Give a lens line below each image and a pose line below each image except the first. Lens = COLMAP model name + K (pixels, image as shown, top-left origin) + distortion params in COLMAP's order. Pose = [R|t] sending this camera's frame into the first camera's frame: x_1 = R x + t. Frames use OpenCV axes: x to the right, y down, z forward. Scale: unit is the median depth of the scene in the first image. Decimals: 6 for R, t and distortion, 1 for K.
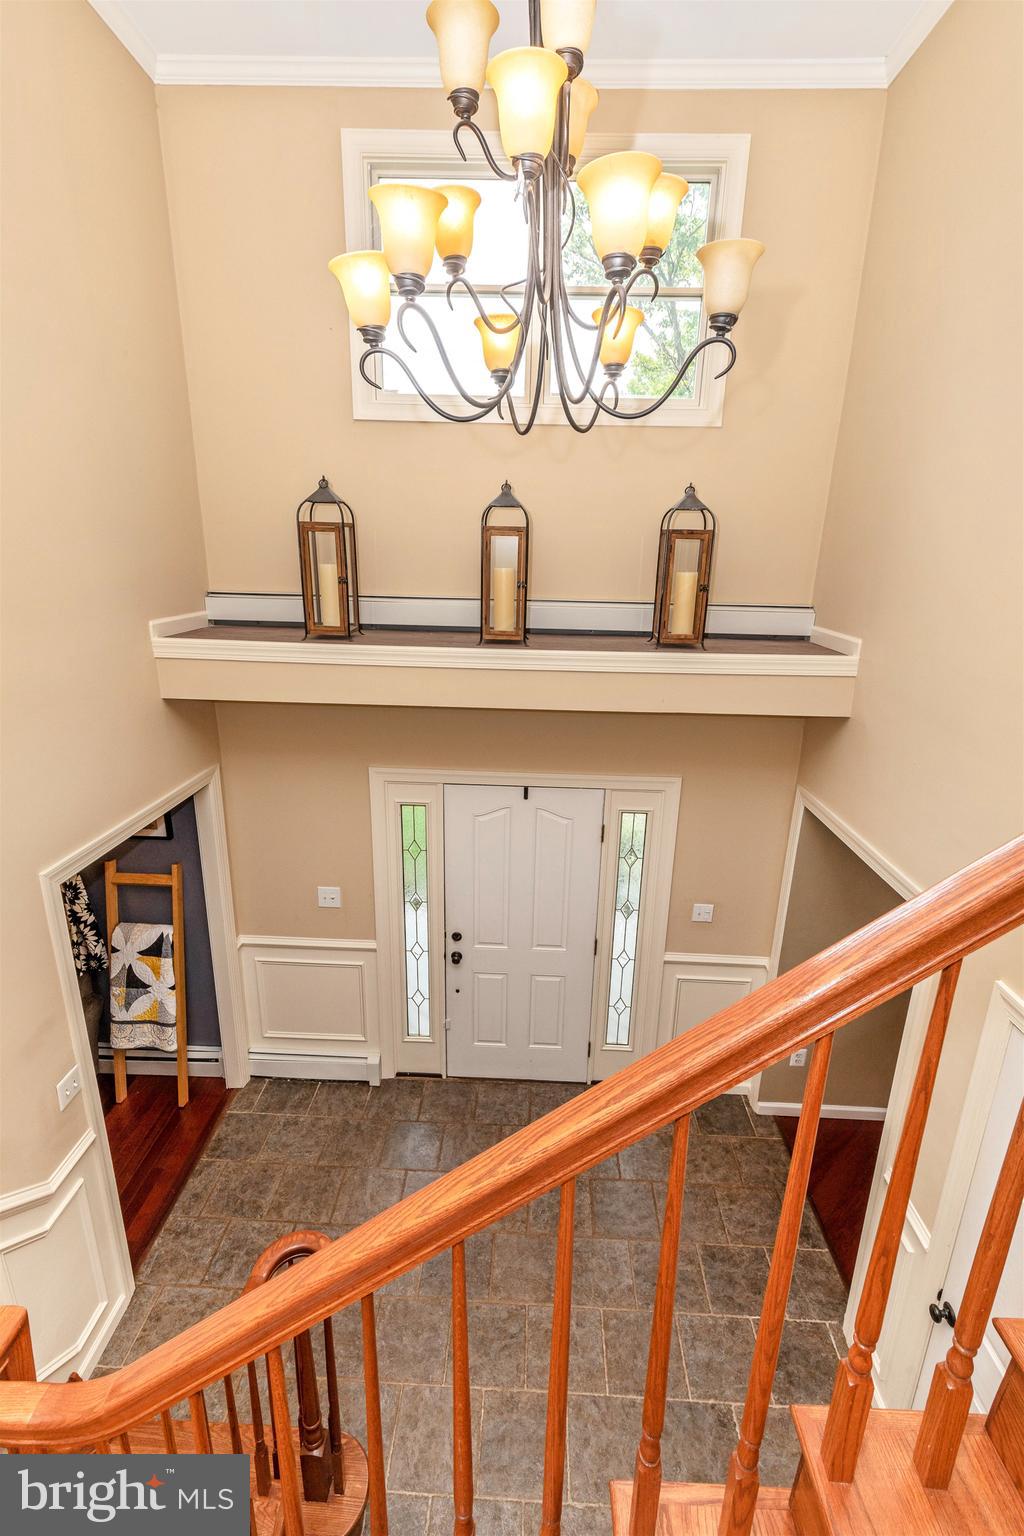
lens RADIAL K [[703.7, 0, 506.5], [0, 703.7, 771.0], [0, 0, 1]] dist [0.000603, 0.001910]
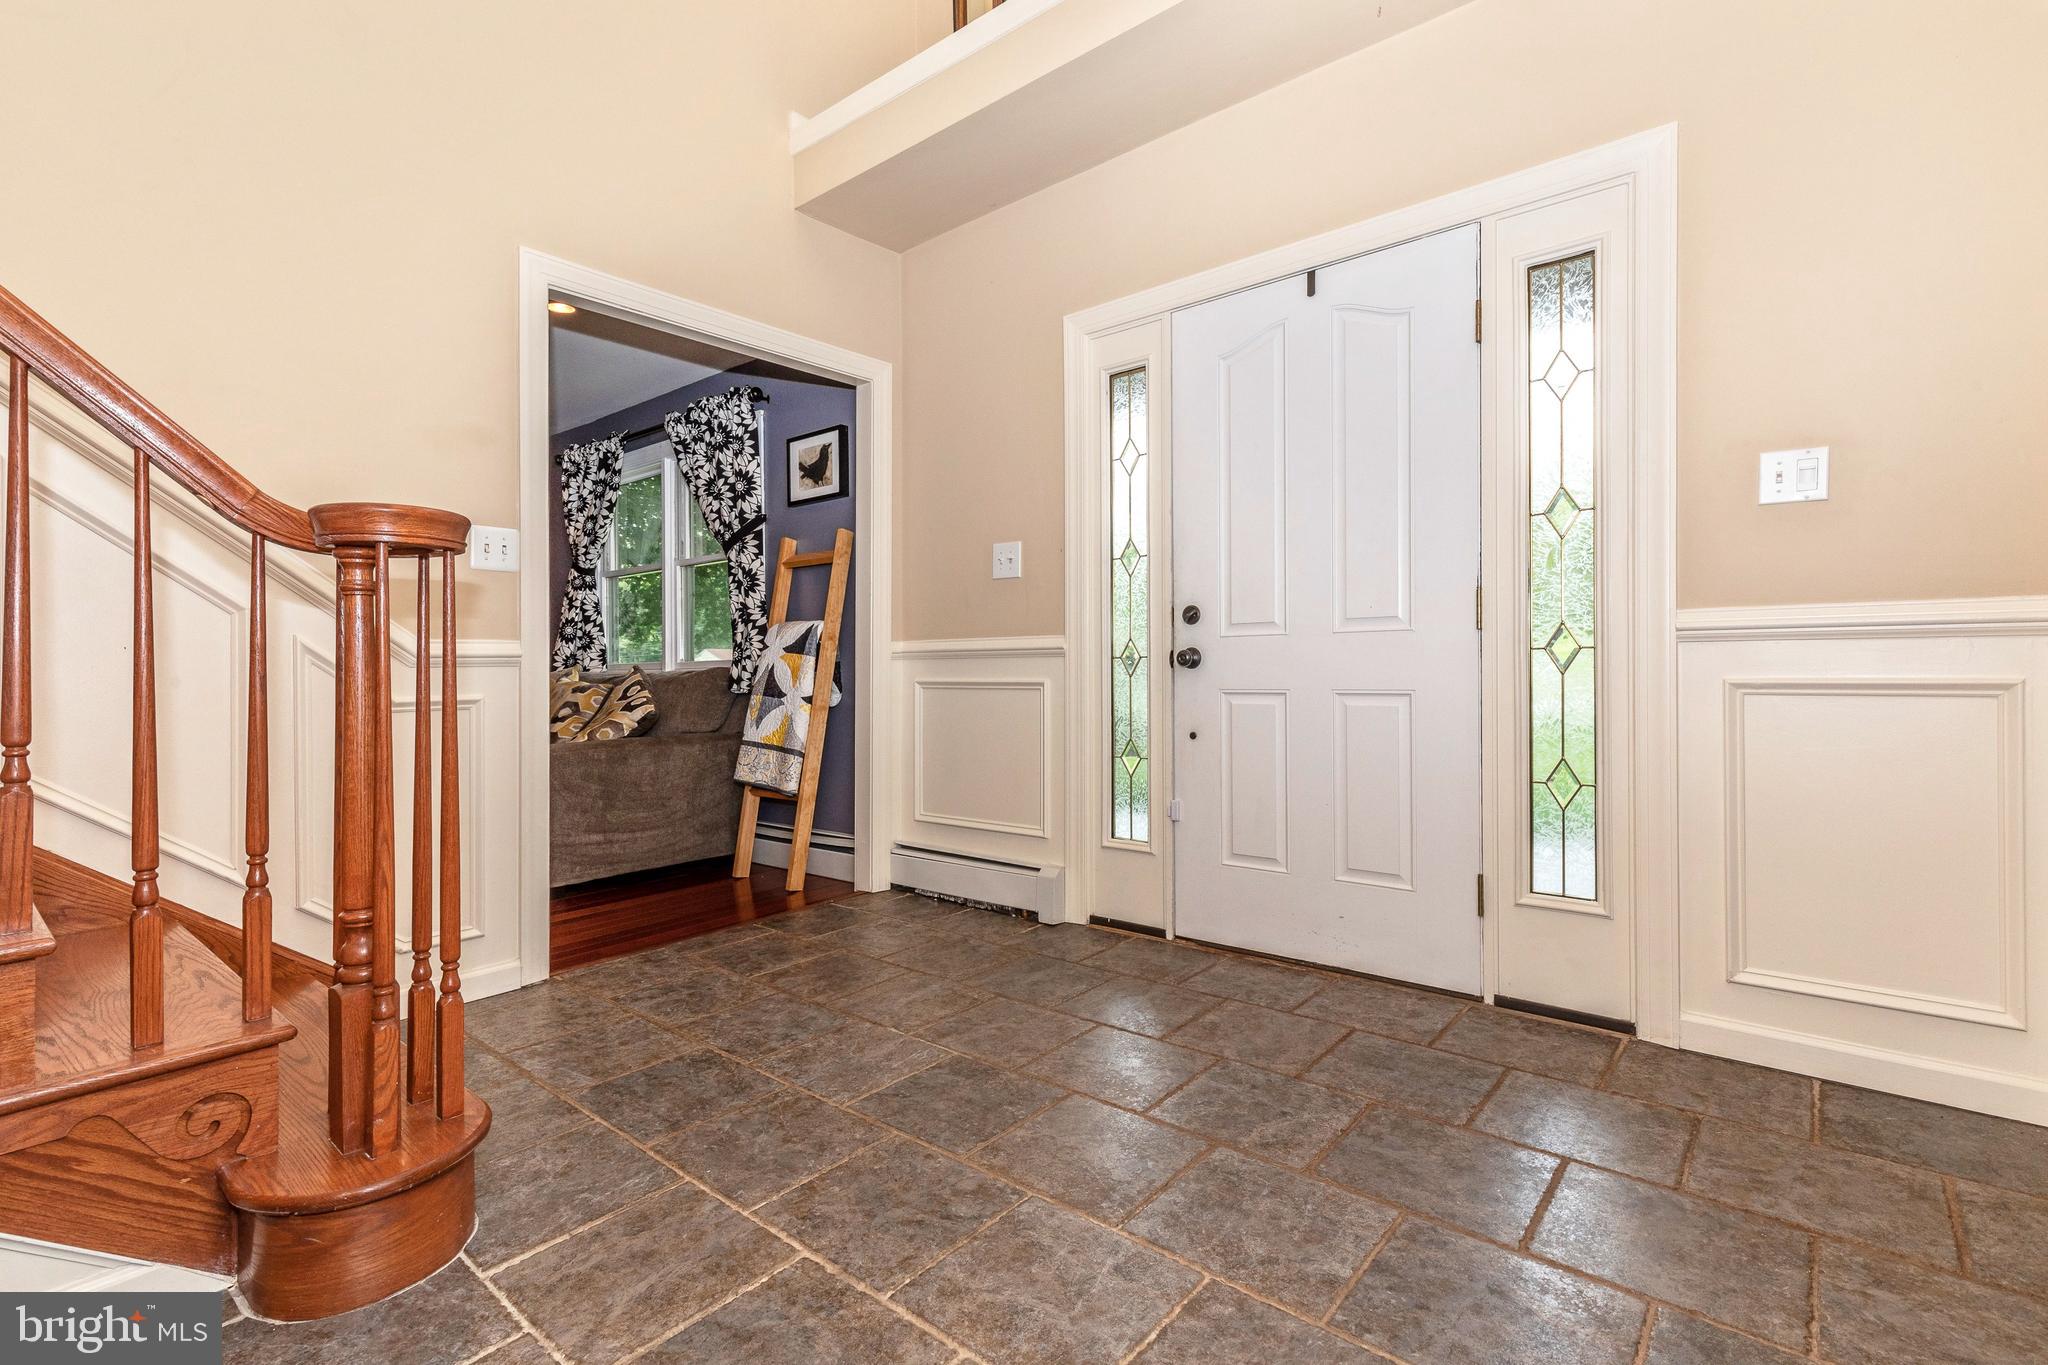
lens RADIAL K [[938.3, 0, 1009.7], [0, 938.3, 684.0], [0, 0, 1]] dist [0.000603, 0.001910]
pose [[0.782991, -0.020600, -0.621692, 0.261373], [-0.166480, 0.956051, -0.241352, 0.486892], [0.599341, 0.292476, 0.745150, 0.426596]]
